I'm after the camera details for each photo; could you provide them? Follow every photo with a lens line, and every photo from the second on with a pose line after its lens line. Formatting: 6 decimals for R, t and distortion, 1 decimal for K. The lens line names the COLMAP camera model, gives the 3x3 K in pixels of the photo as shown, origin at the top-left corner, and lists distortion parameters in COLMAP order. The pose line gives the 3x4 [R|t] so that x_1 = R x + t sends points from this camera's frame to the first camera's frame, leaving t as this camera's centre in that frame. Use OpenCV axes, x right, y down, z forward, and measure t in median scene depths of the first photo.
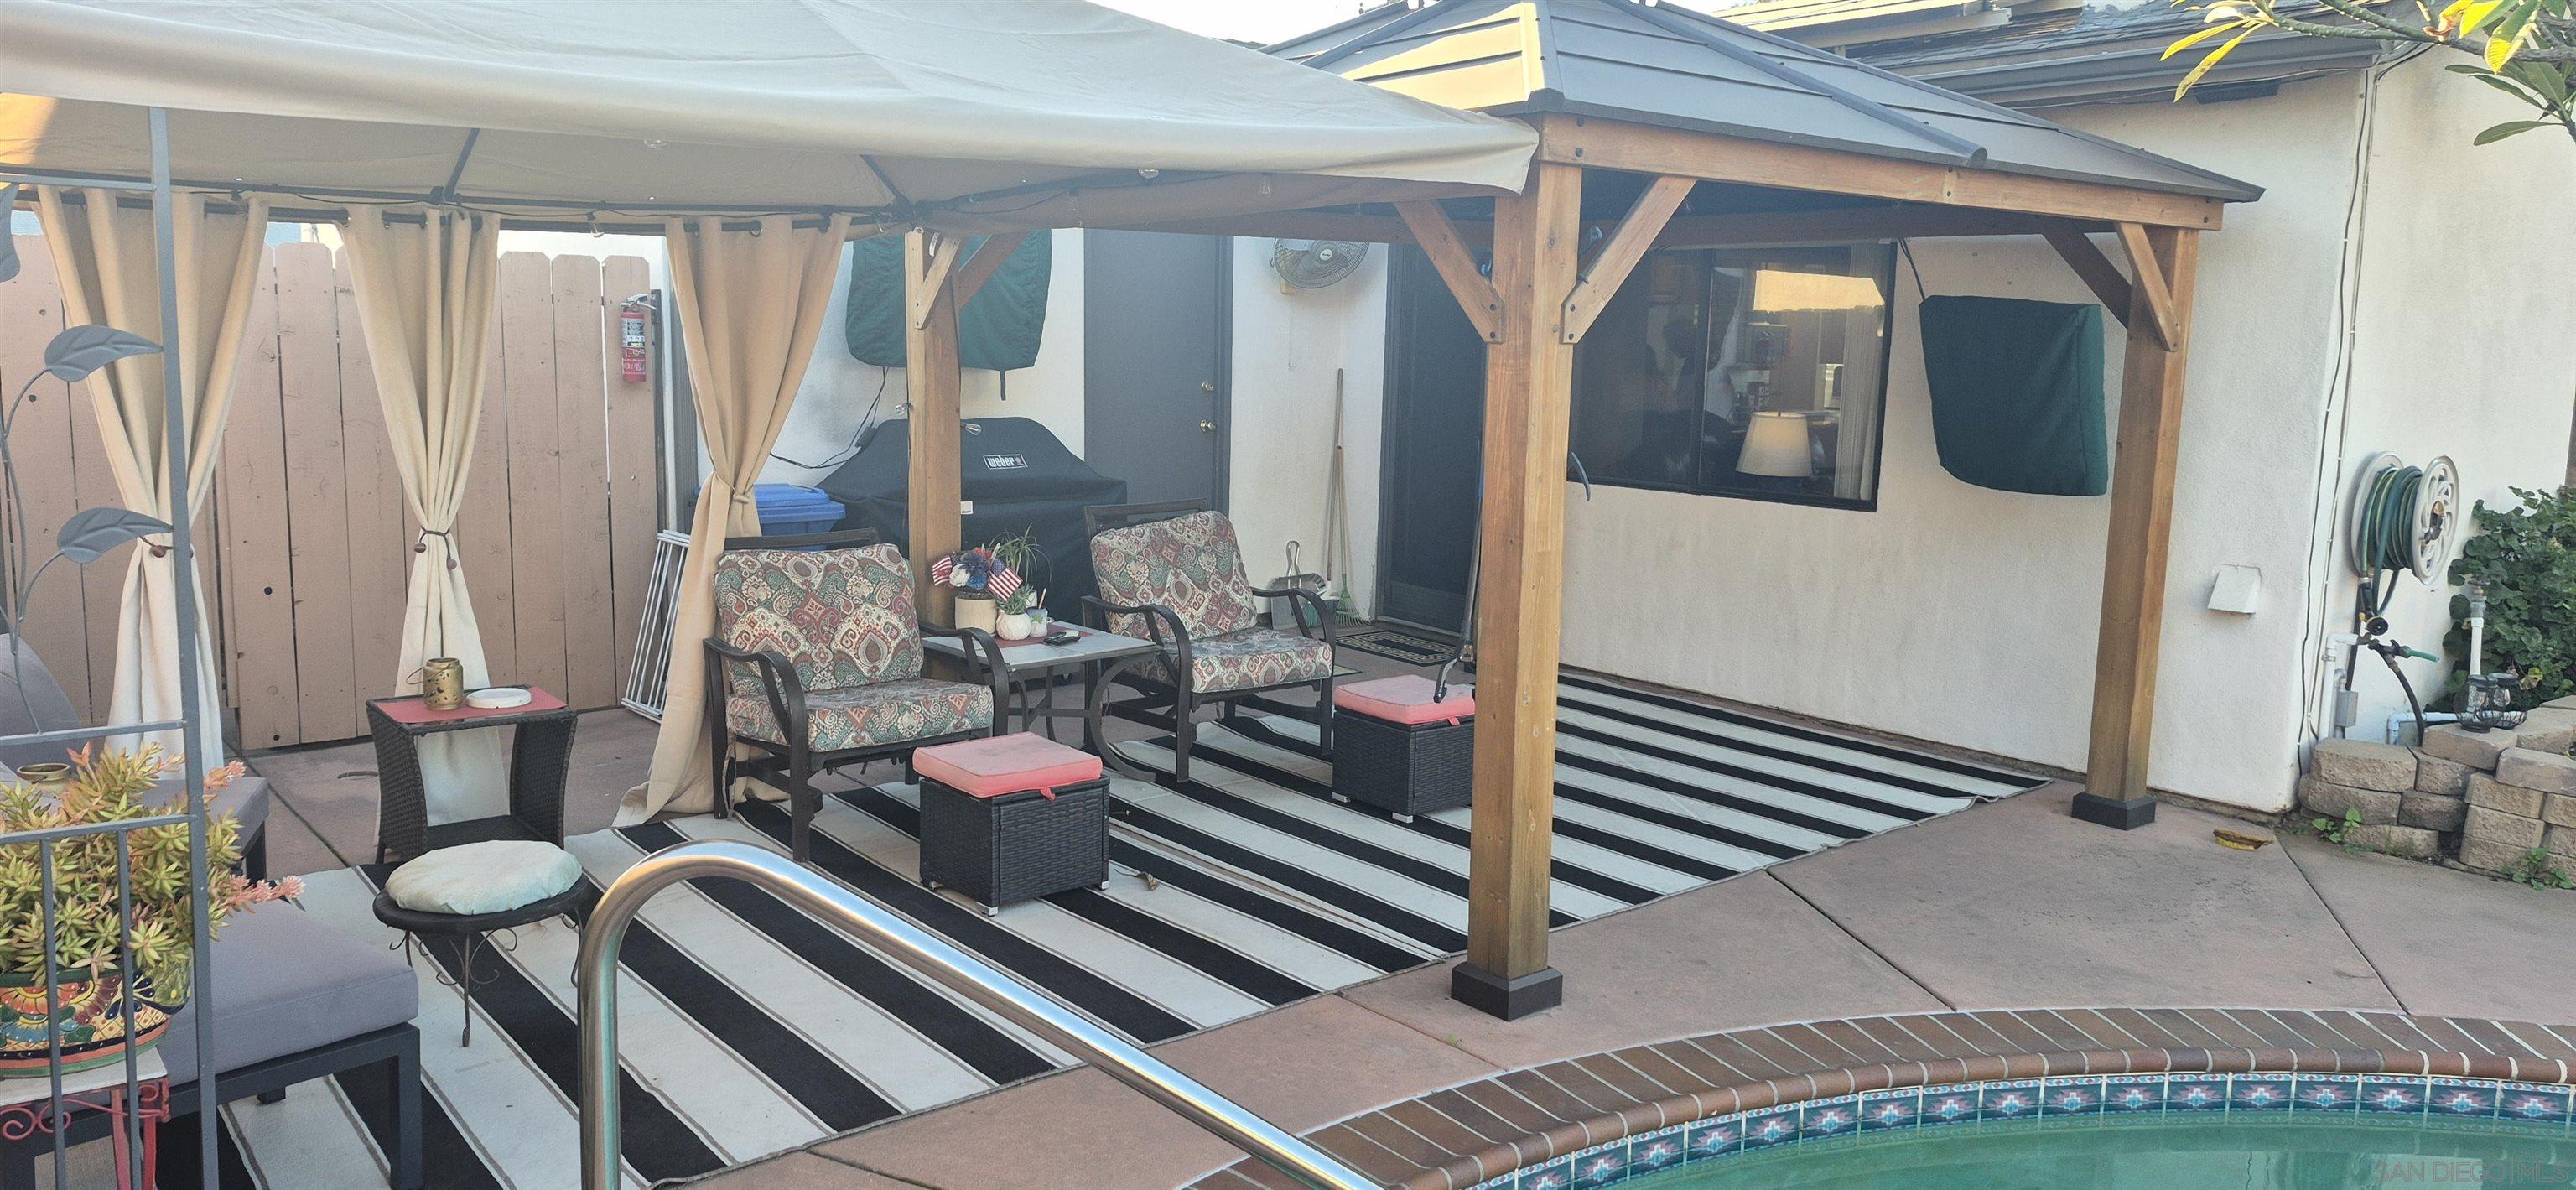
lens RADIAL K [[1779.5, 0, 1288.0], [0, 1779.5, 595.0], [0, 0, 1]] dist [0.109365, -0.117522]
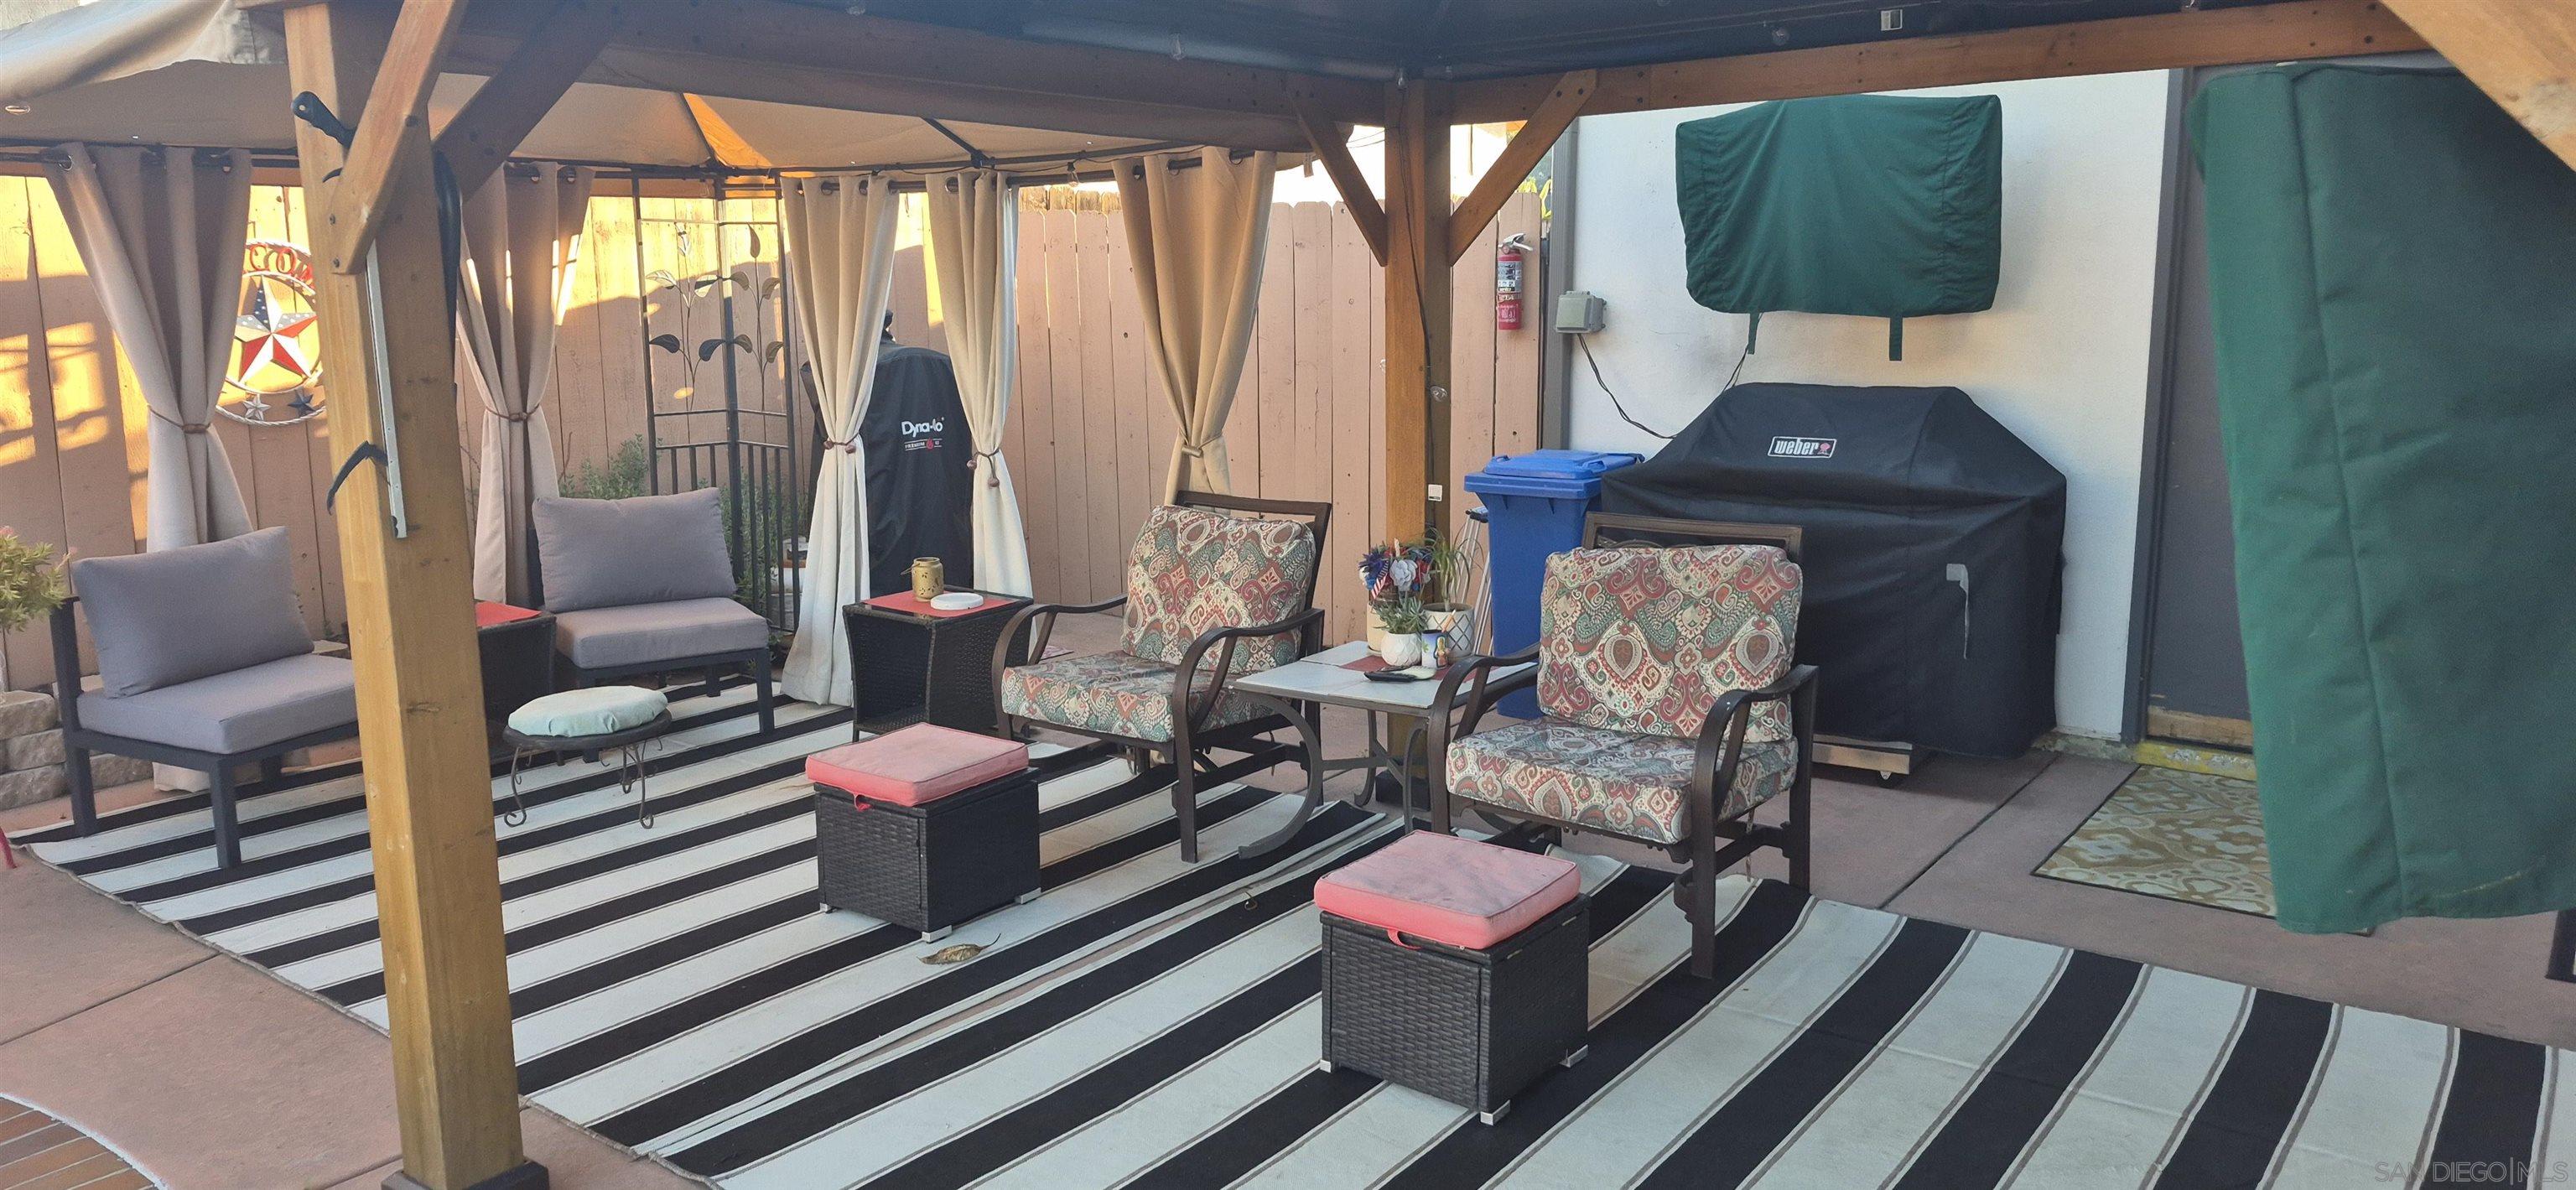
lens RADIAL K [[1778.8, 0, 1306.2], [0, 1778.8, 592.6], [0, 0, 1]] dist [0.126361, -0.165271]
pose [[0.234273, 0.155779, -0.959609, 0.701241], [-0.128134, 0.983415, 0.128361, -0.122241], [0.963690, 0.092887, 0.250348, 0.926455]]
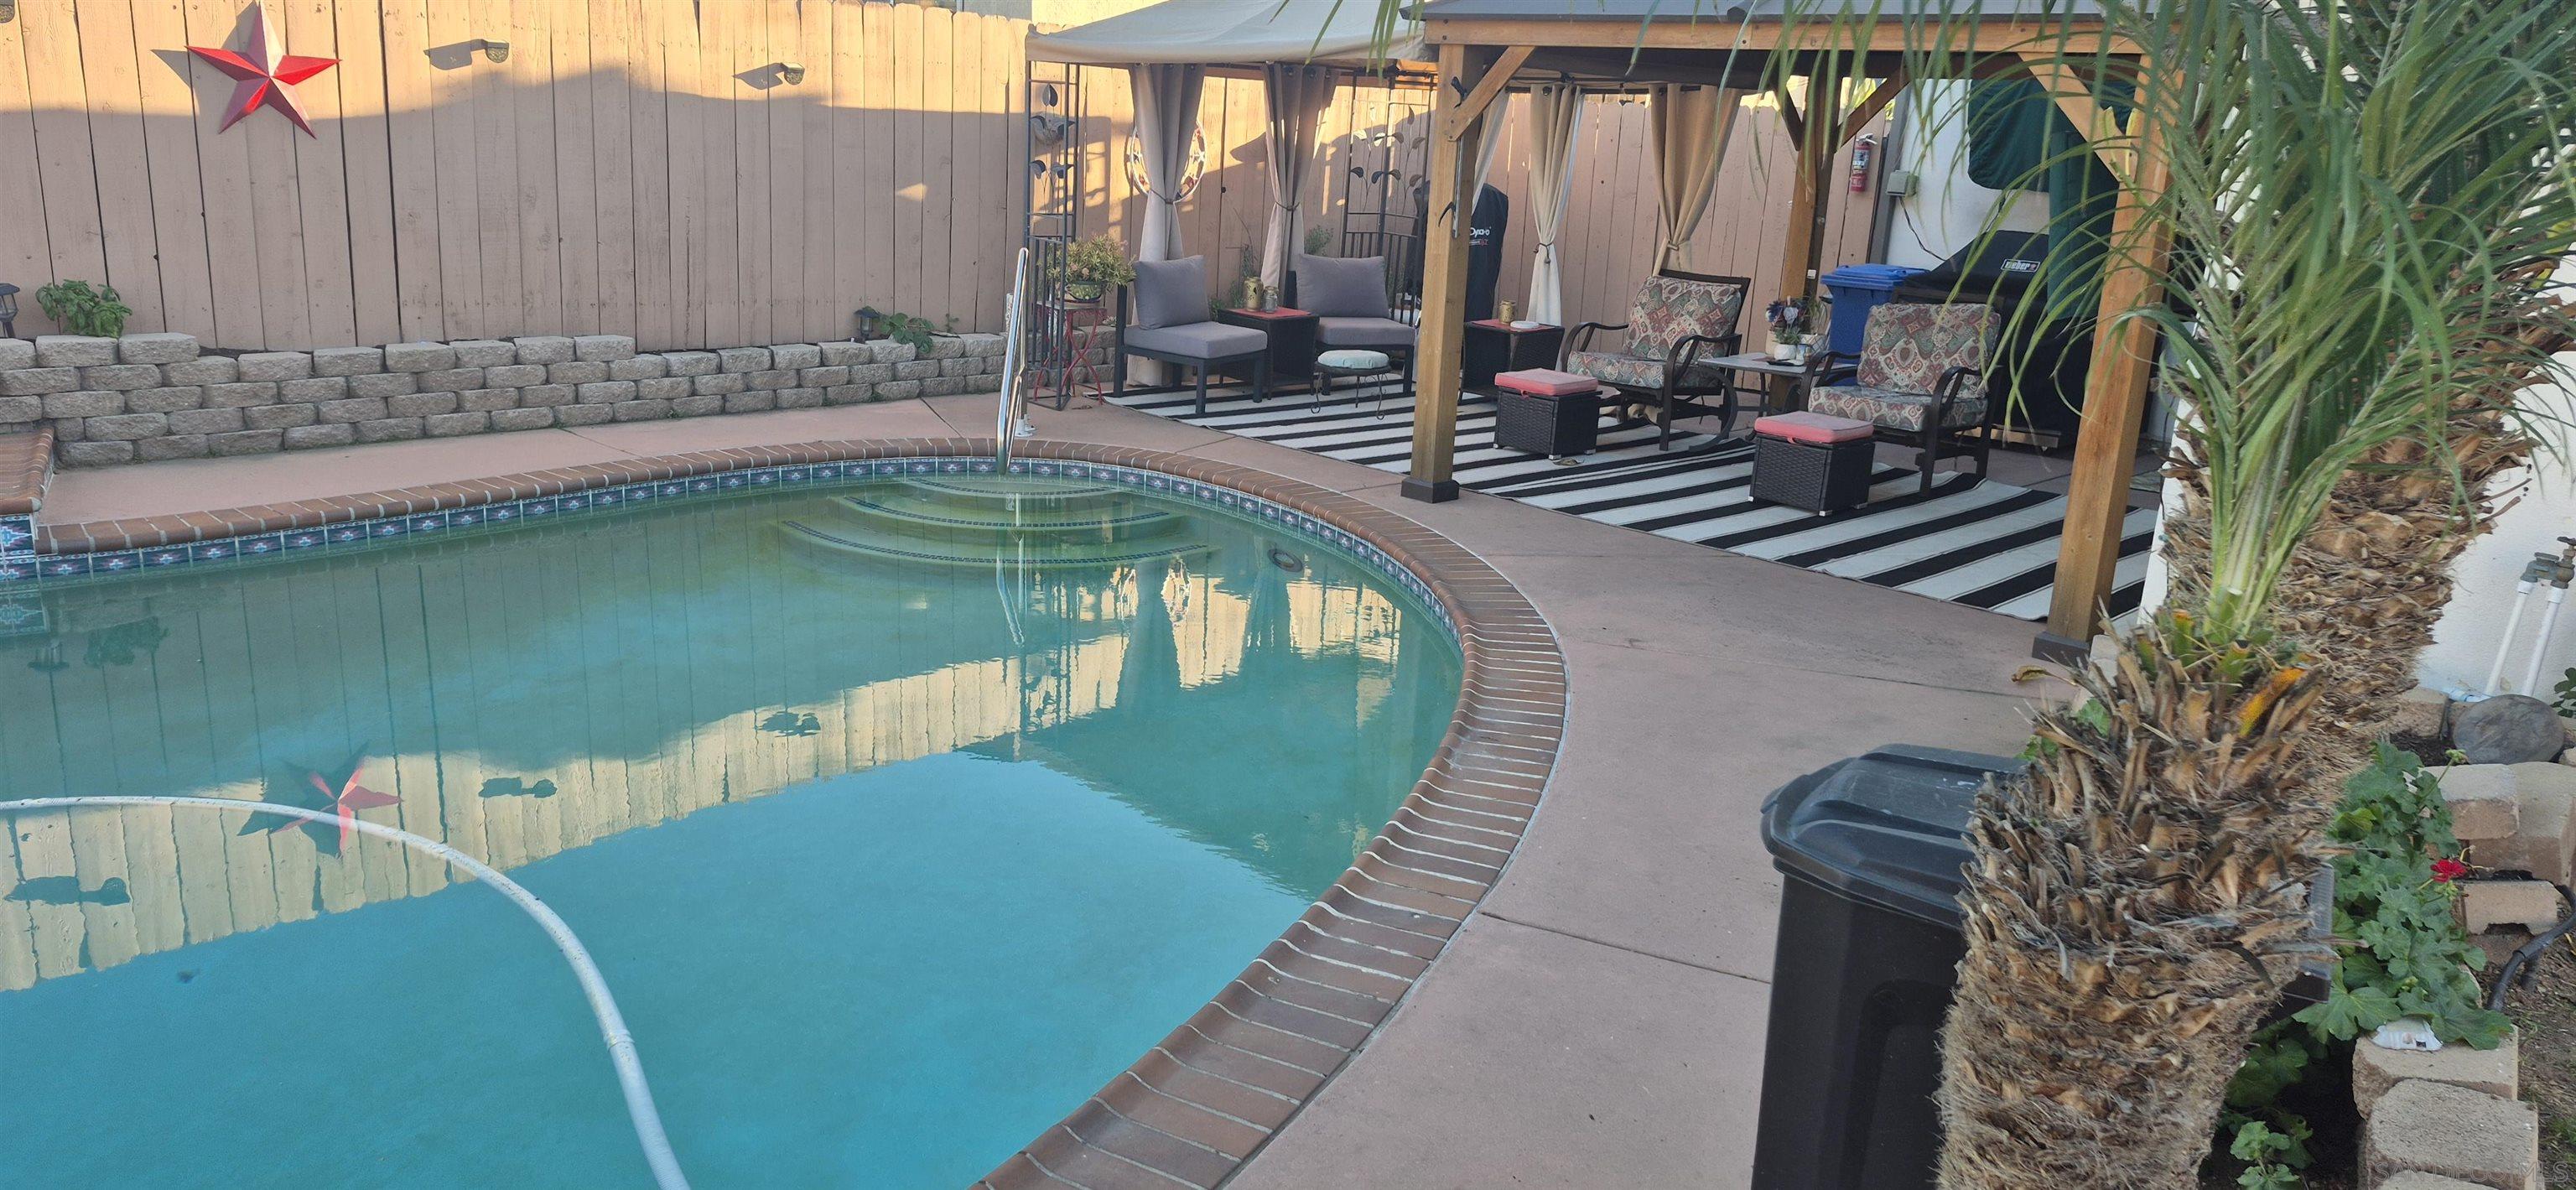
lens RADIAL K [[1824.1, 0, 1288.0], [0, 1824.1, 595.0], [0, 0, 1]] dist [0.136175, -0.187794]
pose [[0.075098, 0.240902, -0.967640, 1.662231], [-0.194162, 0.955340, 0.222771, -0.063650], [0.978091, 0.171149, 0.118518, 0.534280]]
